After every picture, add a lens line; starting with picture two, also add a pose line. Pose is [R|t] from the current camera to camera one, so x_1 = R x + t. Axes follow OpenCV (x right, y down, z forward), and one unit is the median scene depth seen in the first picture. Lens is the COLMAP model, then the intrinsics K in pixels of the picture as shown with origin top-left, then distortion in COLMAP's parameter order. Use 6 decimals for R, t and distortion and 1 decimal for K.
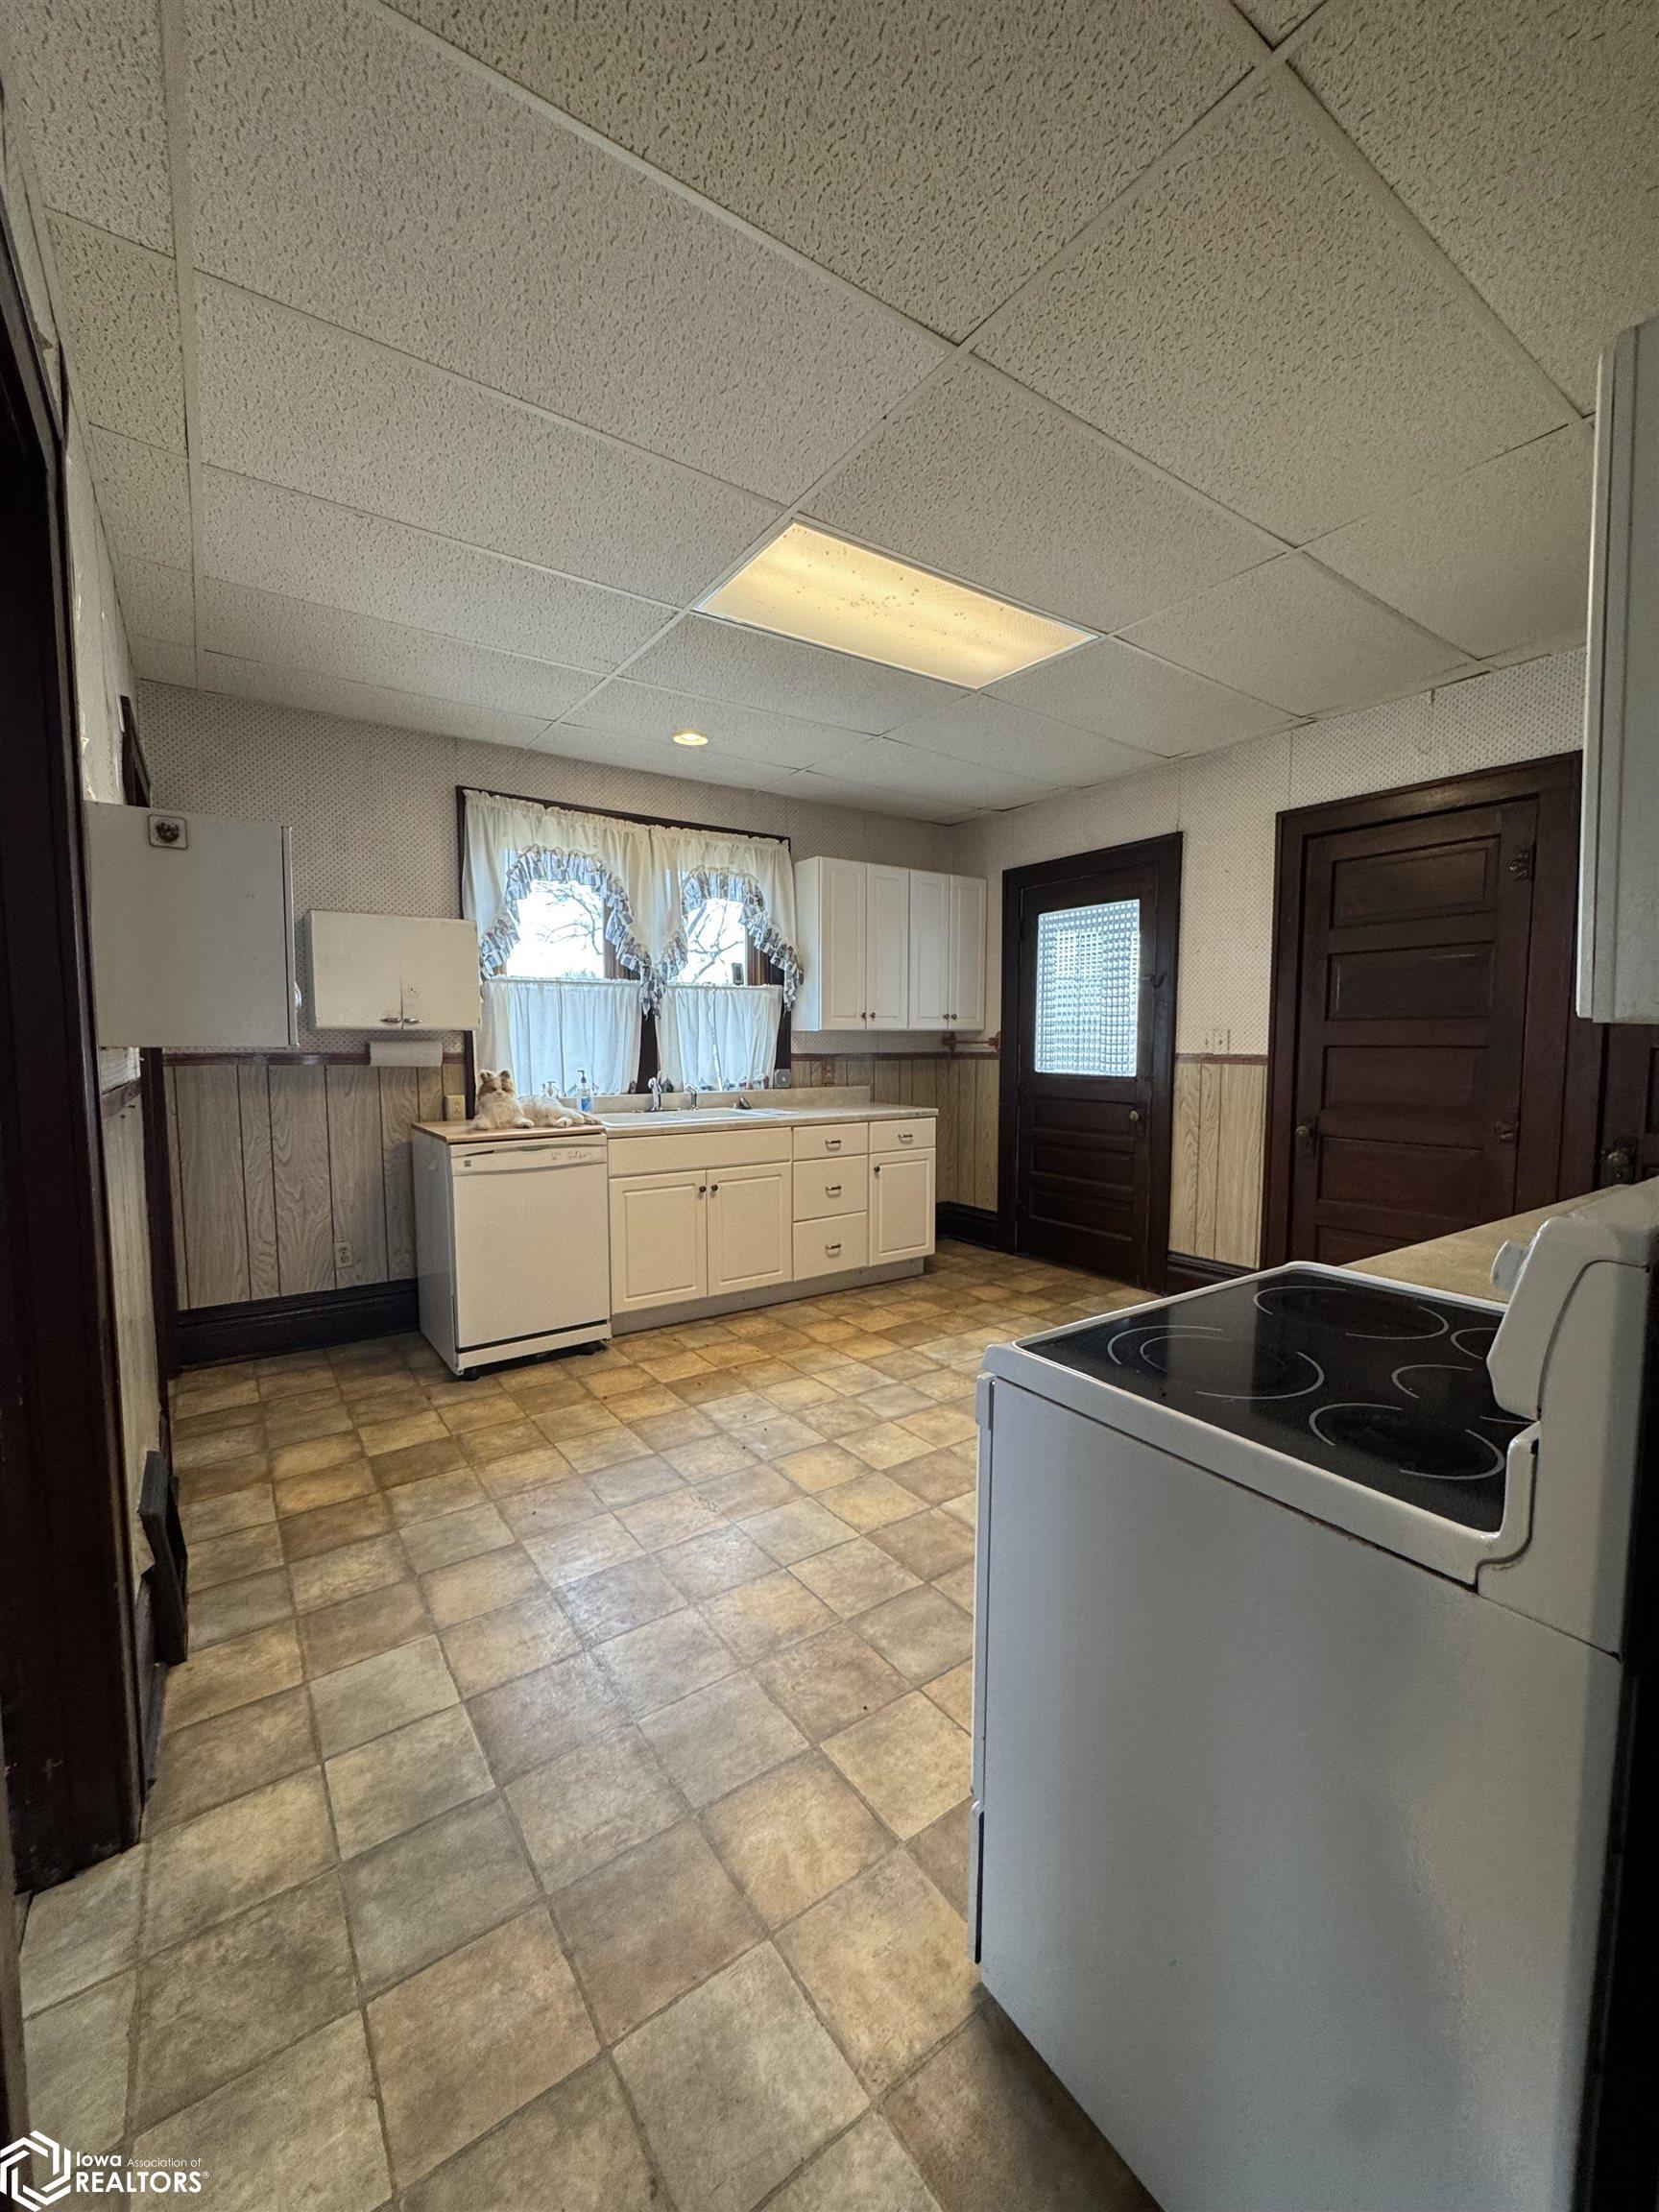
lens RADIAL K [[884.2, 0, 829.3], [0, 884.2, 1105.3], [0, 0, 1]] dist [-0.005079, 0.000603]
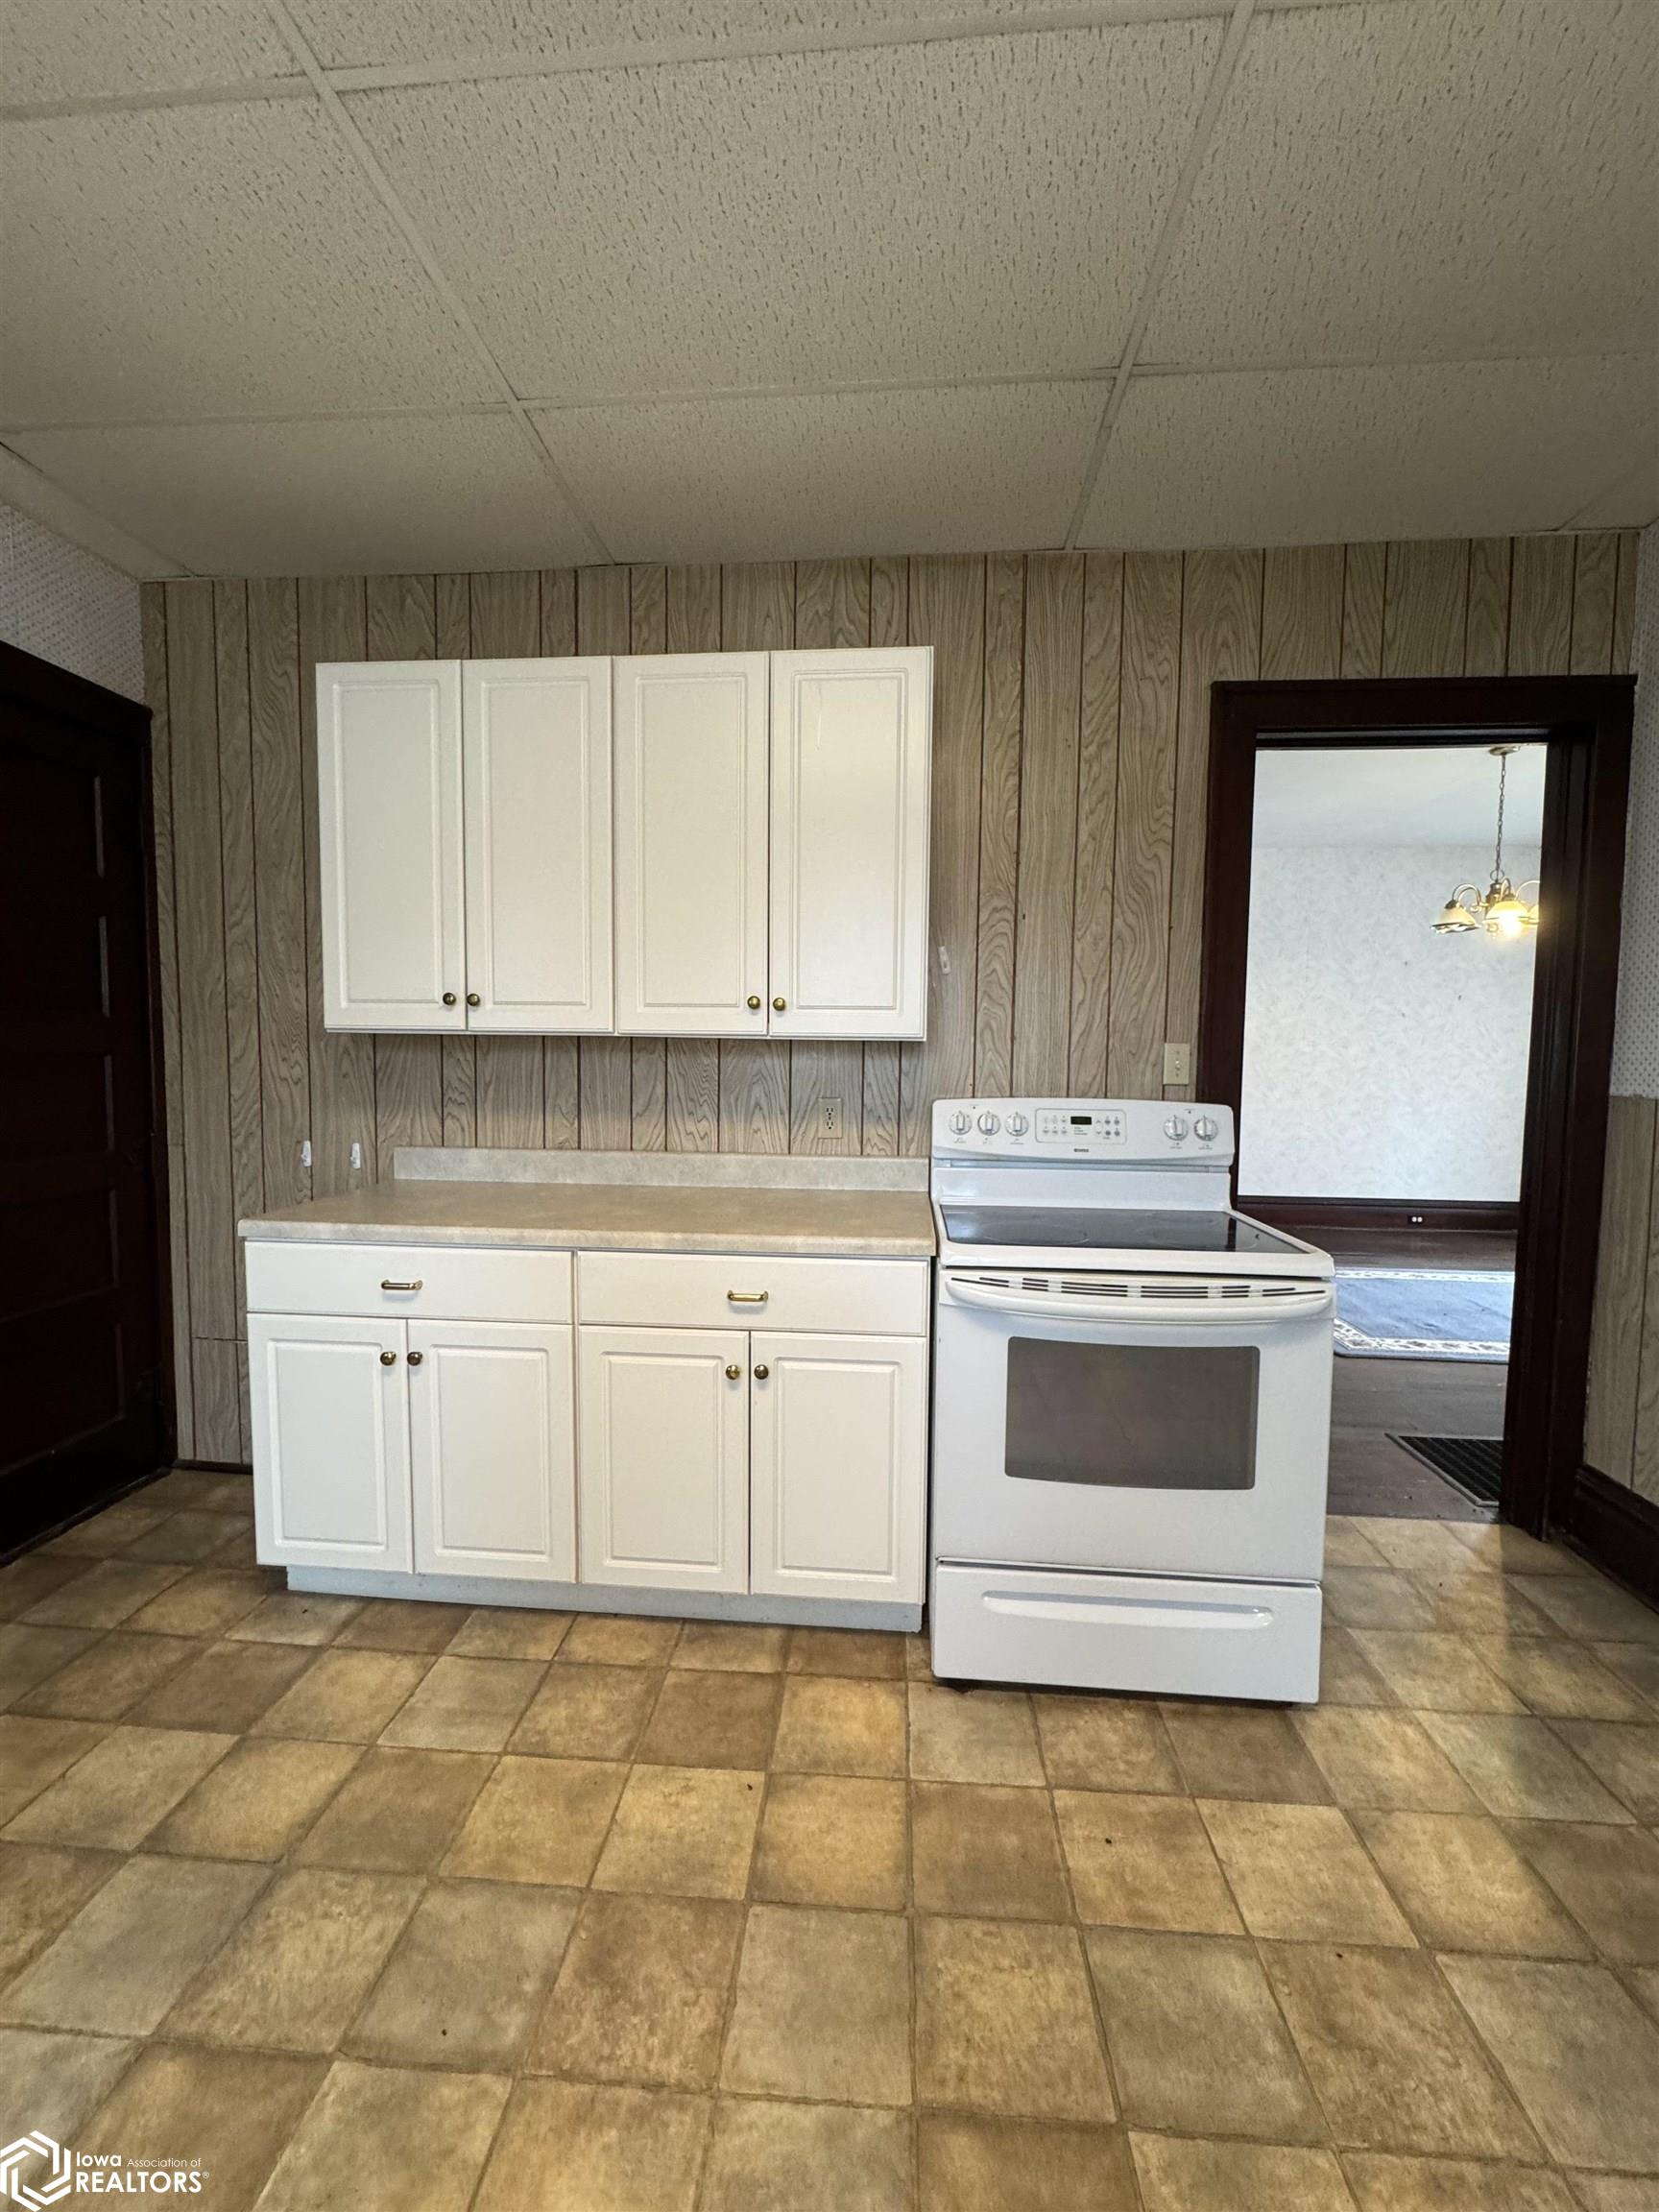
lens RADIAL K [[884.2, 0, 831.0], [0, 884.2, 1106.1], [0, 0, 1]] dist [-0.005079, 0.000603]
pose [[-0.773277, -0.046354, 0.632372, -0.027170], [0.037047, 0.992317, 0.118041, -0.055129], [-0.632985, 0.114706, -0.765619, 0.755609]]
